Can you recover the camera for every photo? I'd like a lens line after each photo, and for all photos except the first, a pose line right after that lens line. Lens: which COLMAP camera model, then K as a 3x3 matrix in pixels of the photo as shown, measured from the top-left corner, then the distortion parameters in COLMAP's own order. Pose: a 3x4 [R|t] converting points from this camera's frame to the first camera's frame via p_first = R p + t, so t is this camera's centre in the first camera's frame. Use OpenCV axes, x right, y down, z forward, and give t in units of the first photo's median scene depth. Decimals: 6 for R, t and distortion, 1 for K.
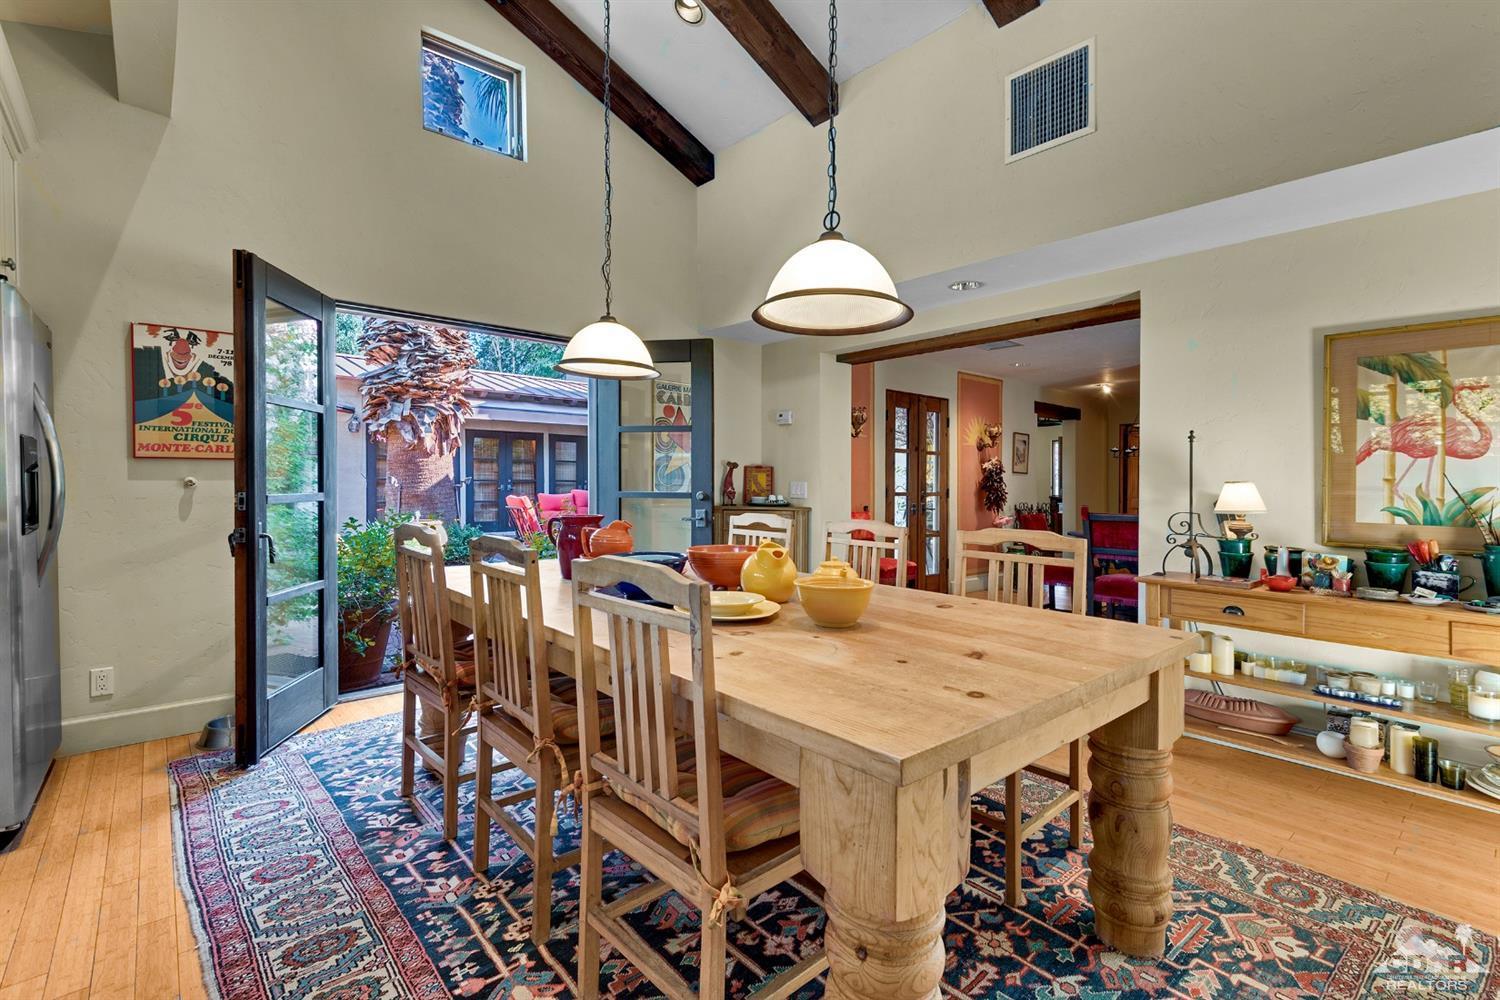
lens RADIAL K [[687.9, 0, 753.7], [0, 687.9, 505.6], [0, 0, 1]] dist [0.012299, -0.002182]
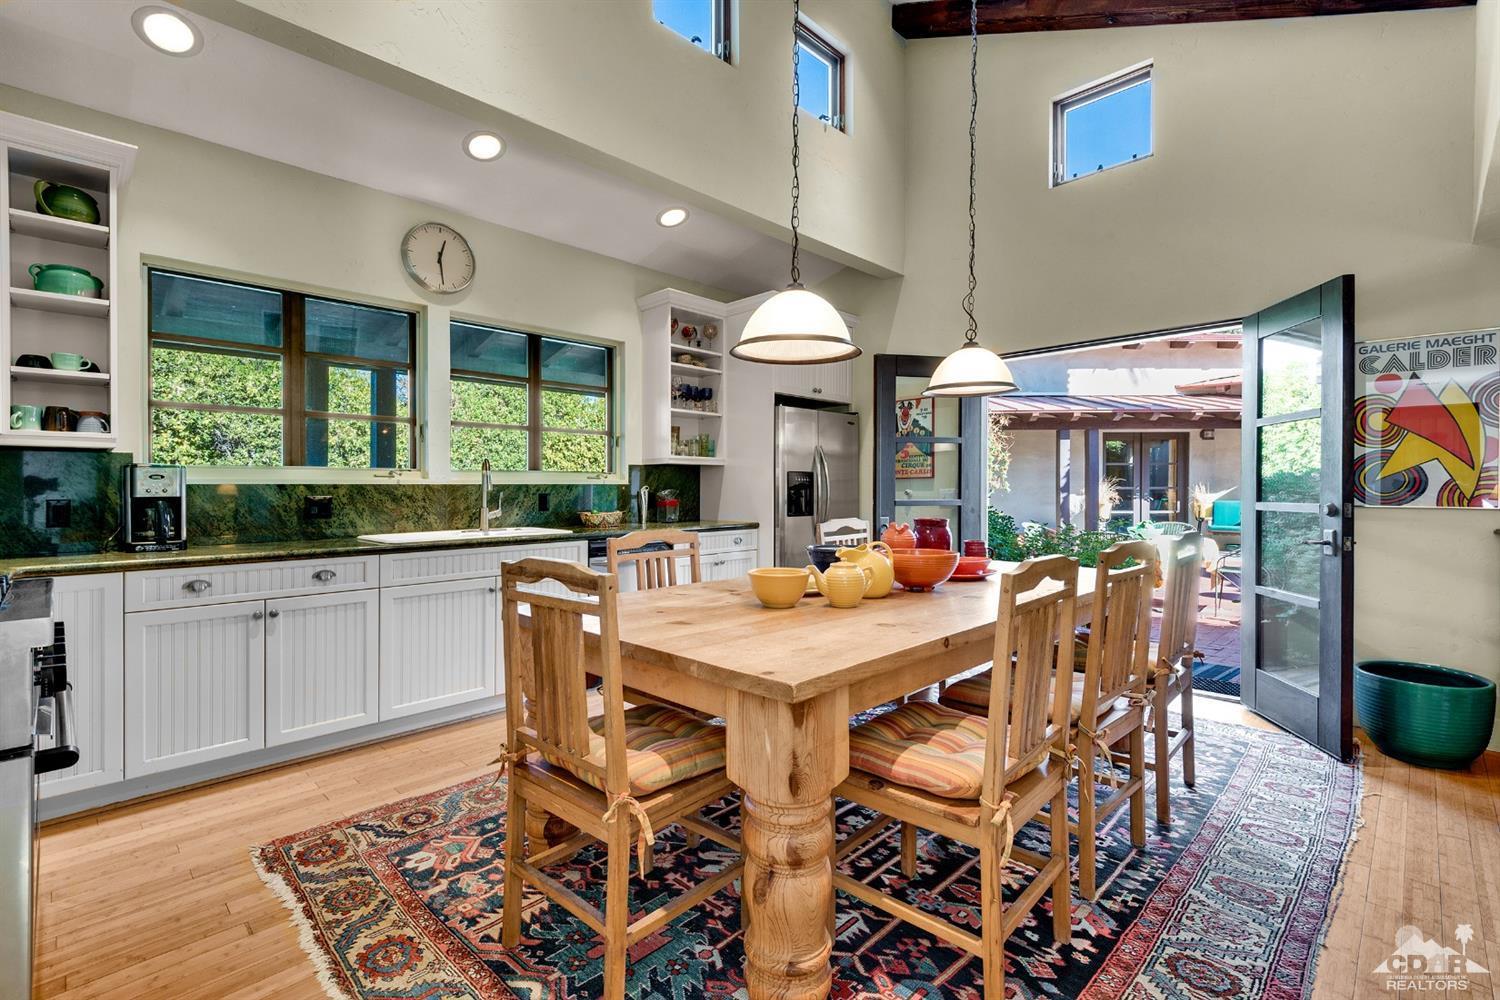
lens RADIAL K [[687.9, 0, 755.8], [0, 687.9, 497.8], [0, 0, 1]] dist [0.012299, -0.002182]
pose [[0.087567, -0.003881, -0.996151, 1.135335], [-0.008984, 0.999949, -0.004685, -0.016571], [0.996118, 0.009360, 0.087528, 0.722167]]
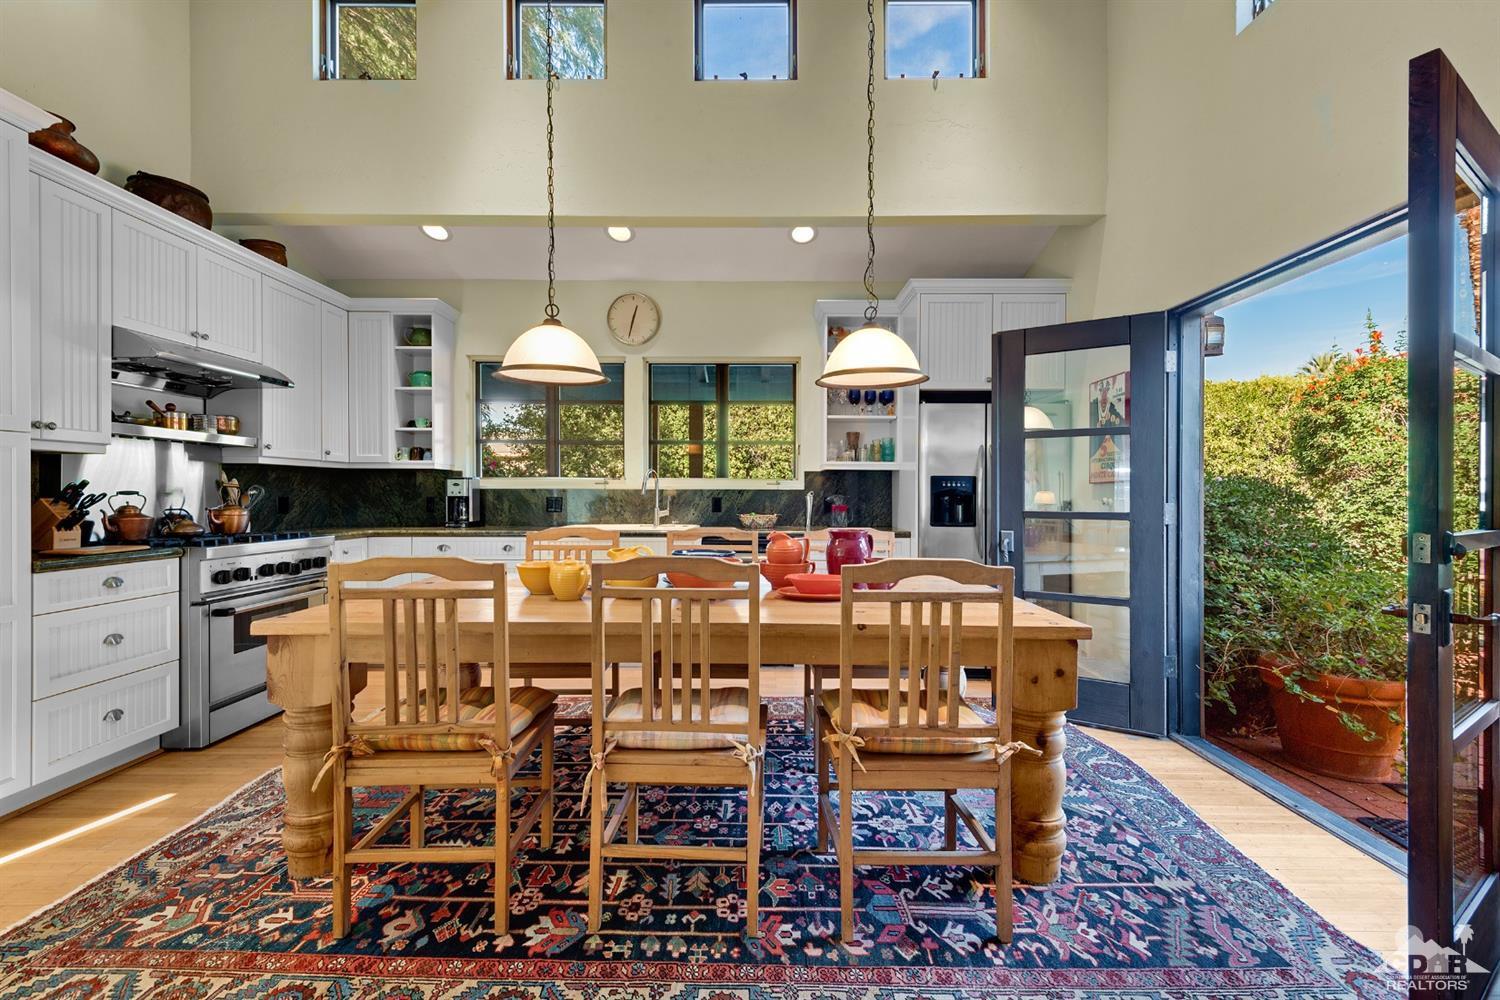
lens RADIAL K [[687.9, 0, 757.8], [0, 687.9, 504.1], [0, 0, 1]] dist [0.012299, -0.002182]
pose [[-0.657721, -0.007461, -0.753225, 0.784592], [-0.026623, 0.999556, 0.013346, -0.044441], [0.752791, 0.028831, -0.657628, 1.943521]]
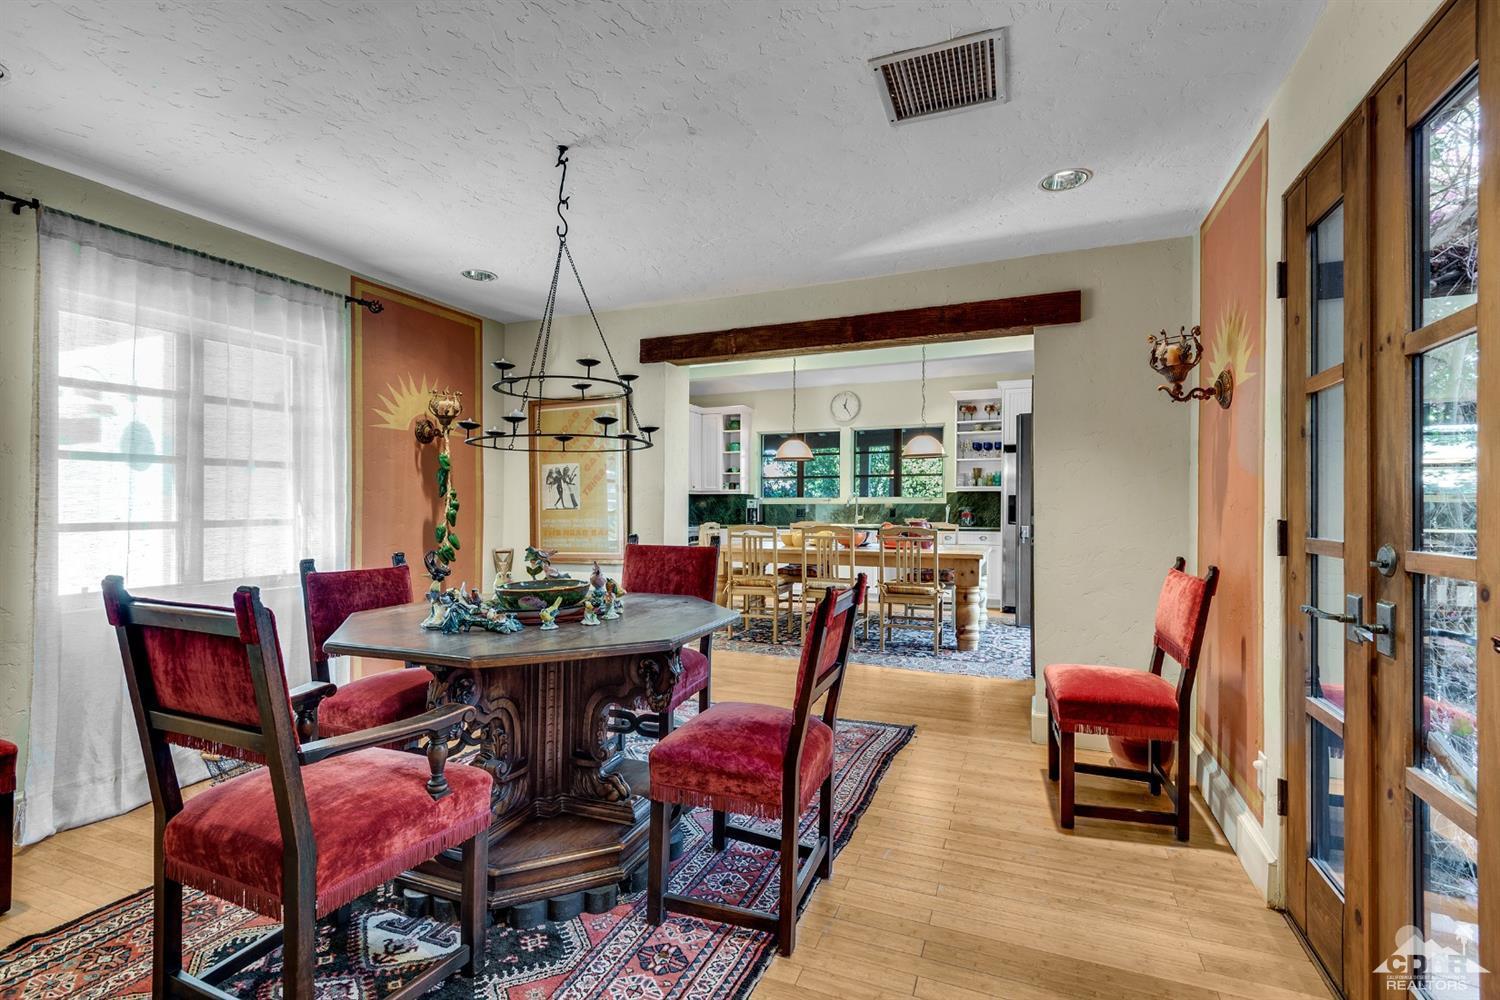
lens RADIAL K [[687.9, 0, 736.3], [0, 687.9, 506.2], [0, 0, 1]] dist [0.012299, -0.002182]
pose [[-0.901268, -0.018772, -0.432855, 1.647923], [-0.022875, 0.999729, 0.004272, -0.041262], [0.432658, 0.013751, -0.901453, 3.489718]]
